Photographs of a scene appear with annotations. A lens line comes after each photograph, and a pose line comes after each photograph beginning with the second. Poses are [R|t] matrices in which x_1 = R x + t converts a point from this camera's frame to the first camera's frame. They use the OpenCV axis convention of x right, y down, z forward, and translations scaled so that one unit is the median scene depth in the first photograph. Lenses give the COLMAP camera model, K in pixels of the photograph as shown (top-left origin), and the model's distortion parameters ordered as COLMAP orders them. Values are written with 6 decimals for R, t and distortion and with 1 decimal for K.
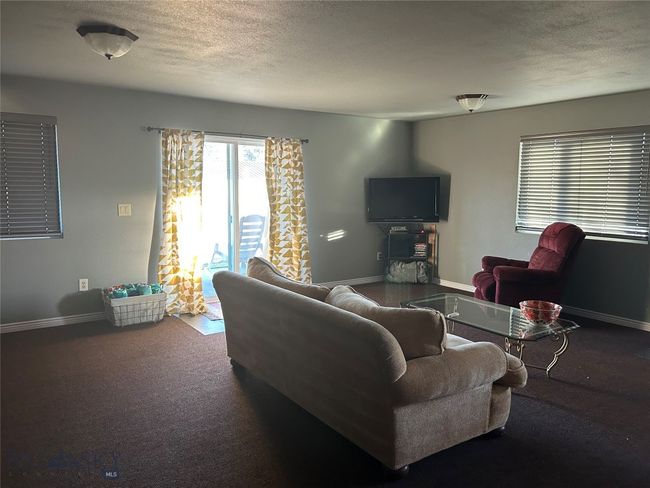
lens RADIAL K [[490.1, 0, 323.7], [0, 490.1, 247.7], [0, 0, 1]] dist [0.069745, 0.005158]
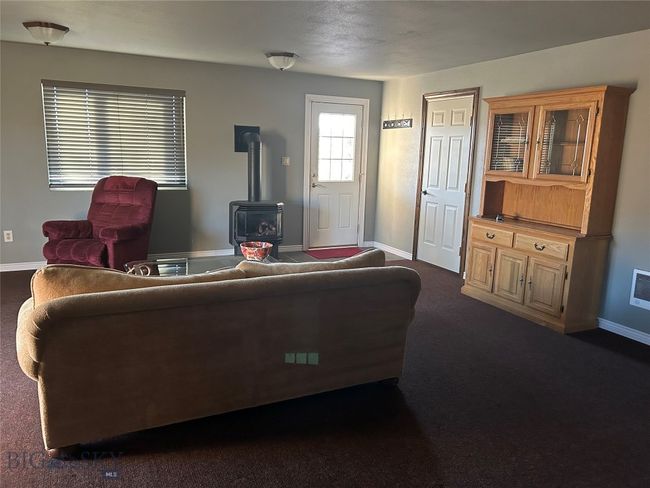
lens RADIAL K [[490.1, 0, 324.5], [0, 490.1, 240.4], [0, 0, 1]] dist [0.069745, 0.005158]
pose [[0.163205, -0.183369, 0.969402, -0.443609], [0.110312, 0.979806, 0.166765, -0.044668], [-0.980406, 0.079720, 0.180137, 0.417252]]
